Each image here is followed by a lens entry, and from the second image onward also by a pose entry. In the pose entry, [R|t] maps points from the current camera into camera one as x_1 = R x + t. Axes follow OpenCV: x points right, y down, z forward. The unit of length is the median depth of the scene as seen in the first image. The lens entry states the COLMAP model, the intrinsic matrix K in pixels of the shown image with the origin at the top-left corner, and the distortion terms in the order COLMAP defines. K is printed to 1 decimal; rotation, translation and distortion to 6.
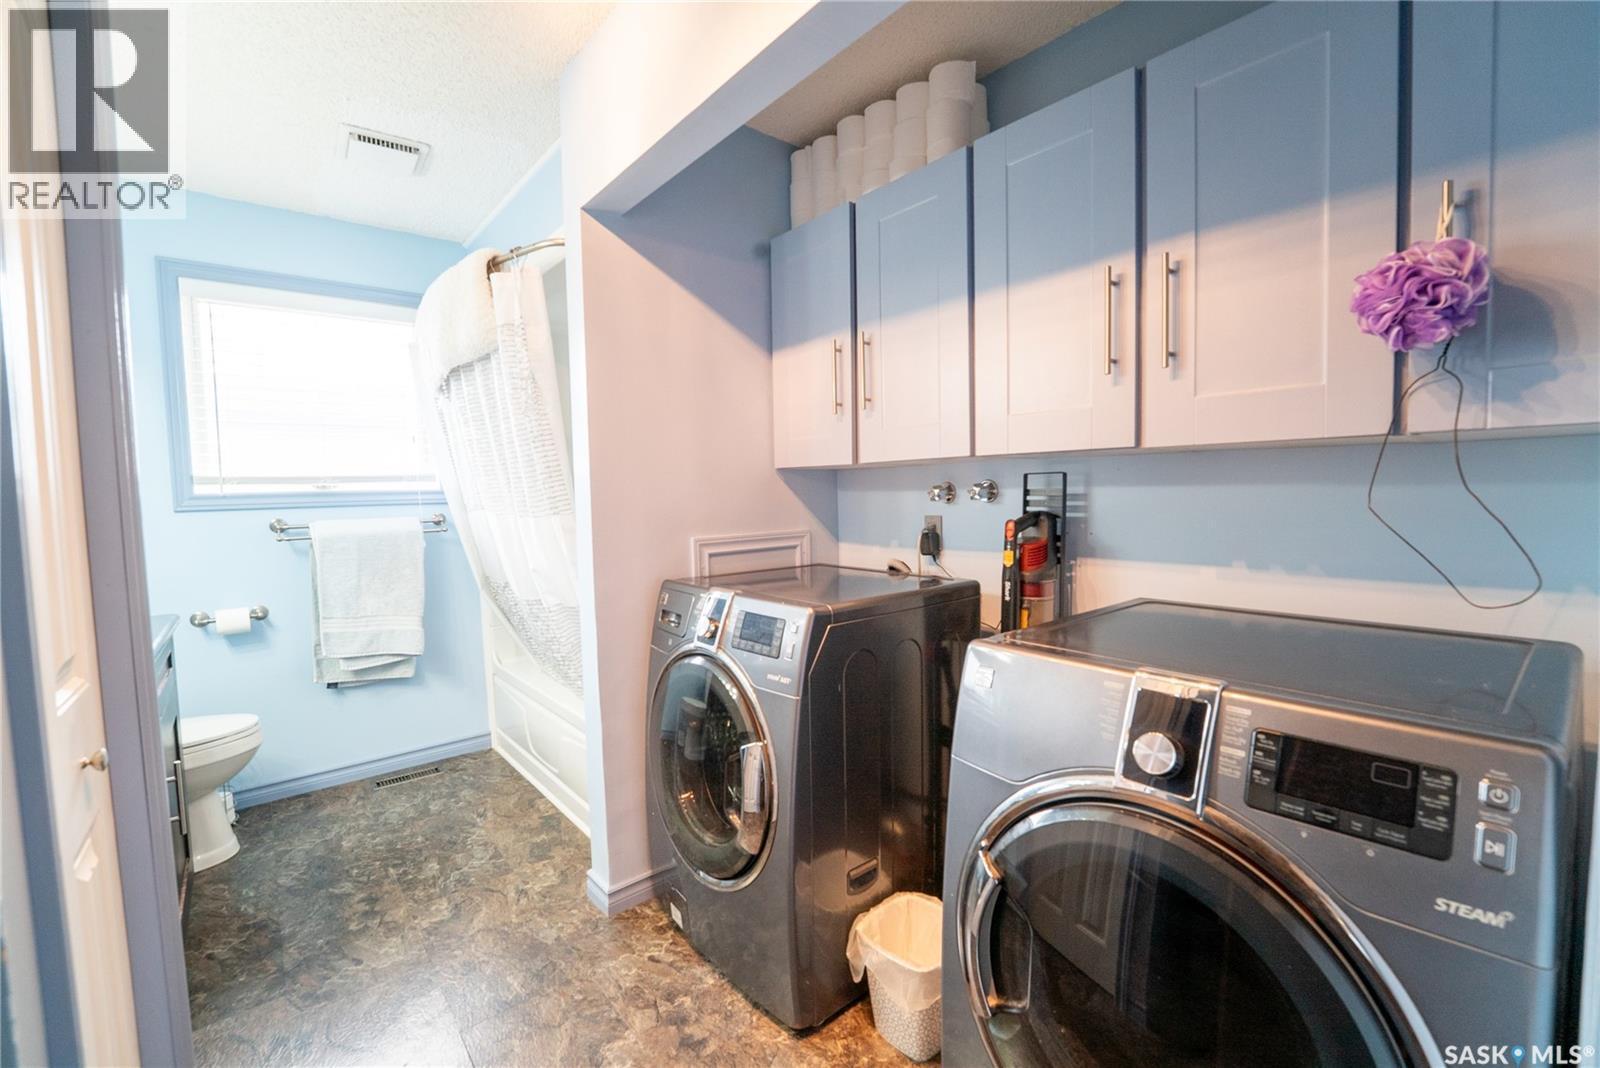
lens RADIAL K [[653.1, 0, 795.2], [0, 653.1, 531.2], [0, 0, 1]] dist [-0.030754, 0.003322]
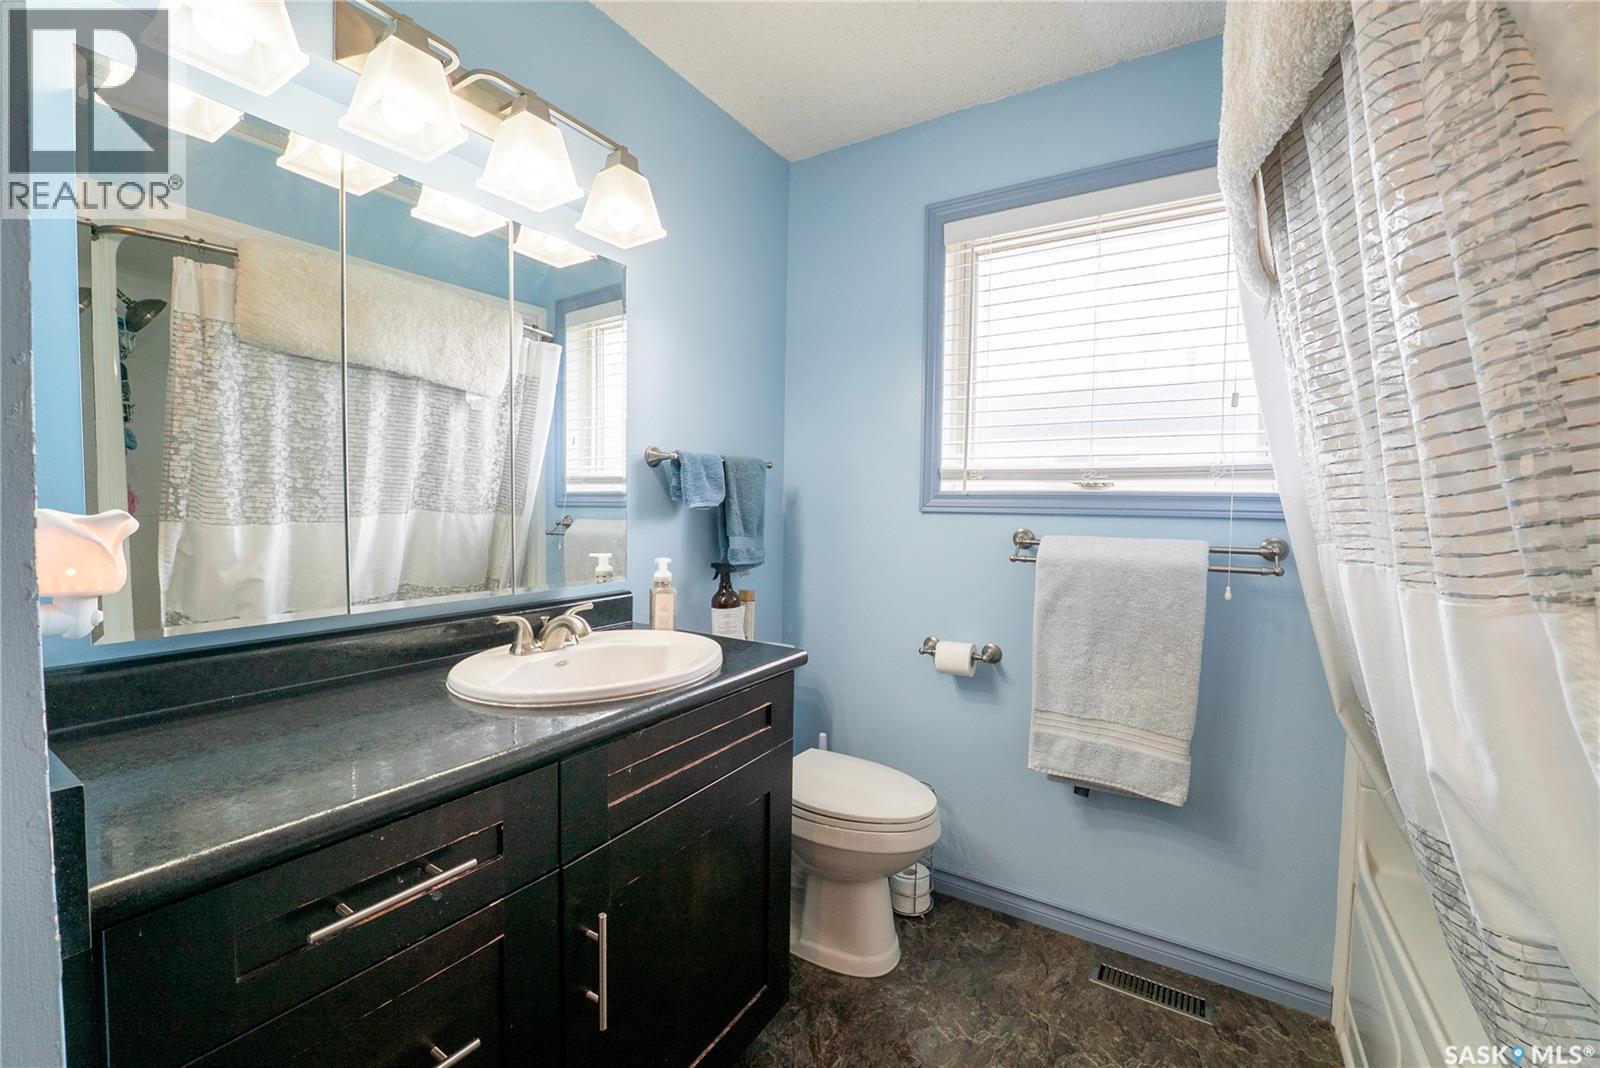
lens RADIAL K [[653.1, 0, 795.2], [0, 653.1, 531.2], [0, 0, 1]] dist [-0.030754, 0.003322]
pose [[0.299659, 0.068737, -0.951567, -0.299732], [-0.083711, 0.995449, 0.045546, -0.043507], [0.950367, 0.066008, 0.304049, 0.824238]]
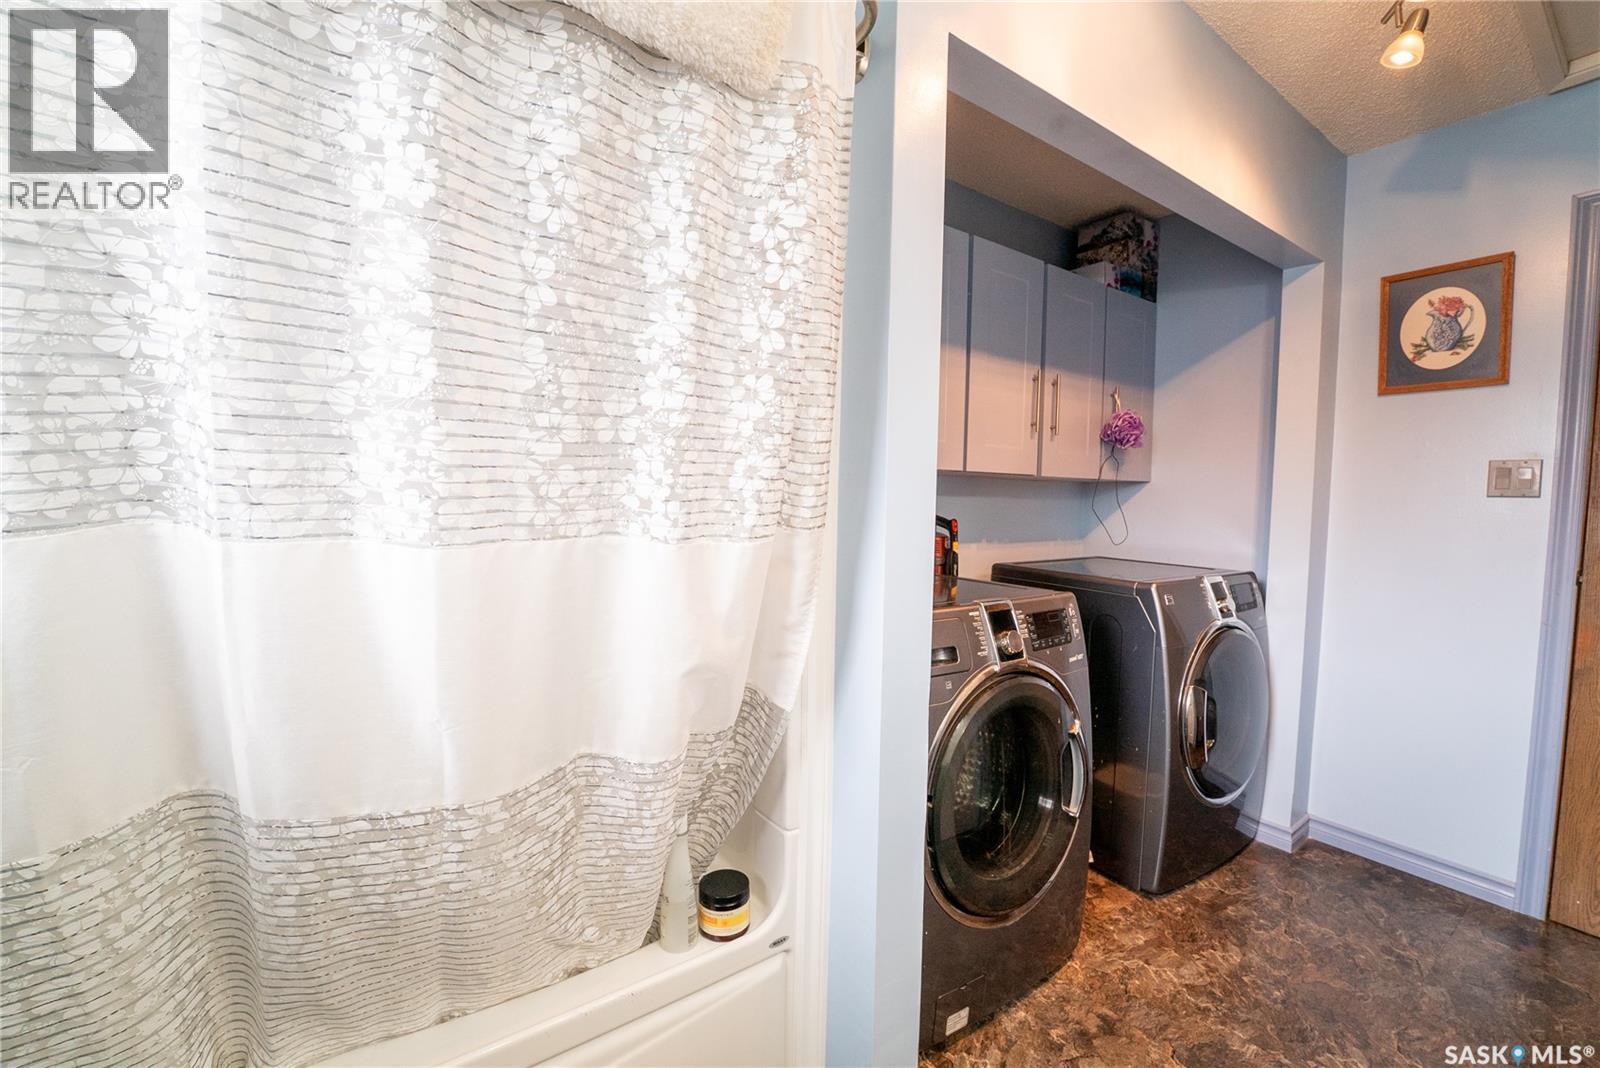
lens RADIAL K [[653.1, 0, 795.2], [0, 653.1, 531.2], [0, 0, 1]] dist [-0.030754, 0.003322]
pose [[0.104296, -0.032659, 0.994010, -0.971566], [0.048631, 0.998433, 0.027702, -0.045692], [-0.993357, 0.045451, 0.105720, 1.082076]]
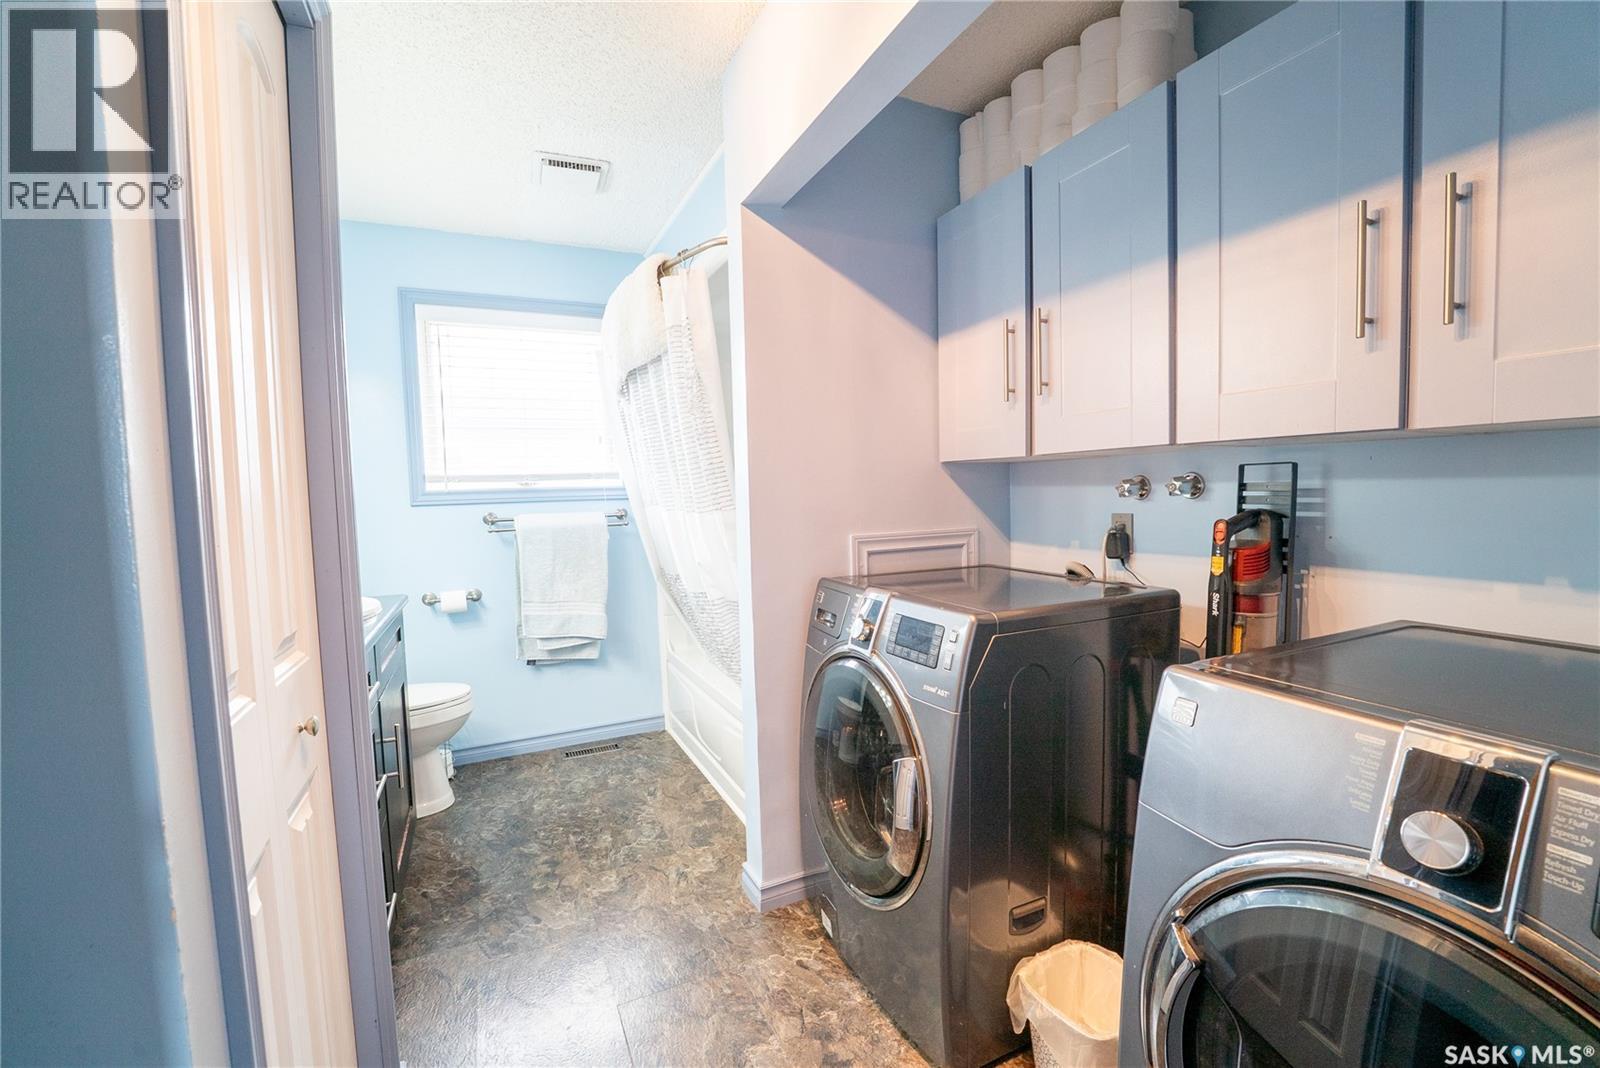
lens RADIAL K [[653.1, 0, 795.2], [0, 653.1, 531.2], [0, 0, 1]] dist [-0.030754, 0.003322]
pose [[0.966174, 0.013196, -0.257553, 0.013281], [-0.011429, 0.999900, 0.008356, -0.003039], [0.257637, -0.005130, 0.966228, 0.050046]]
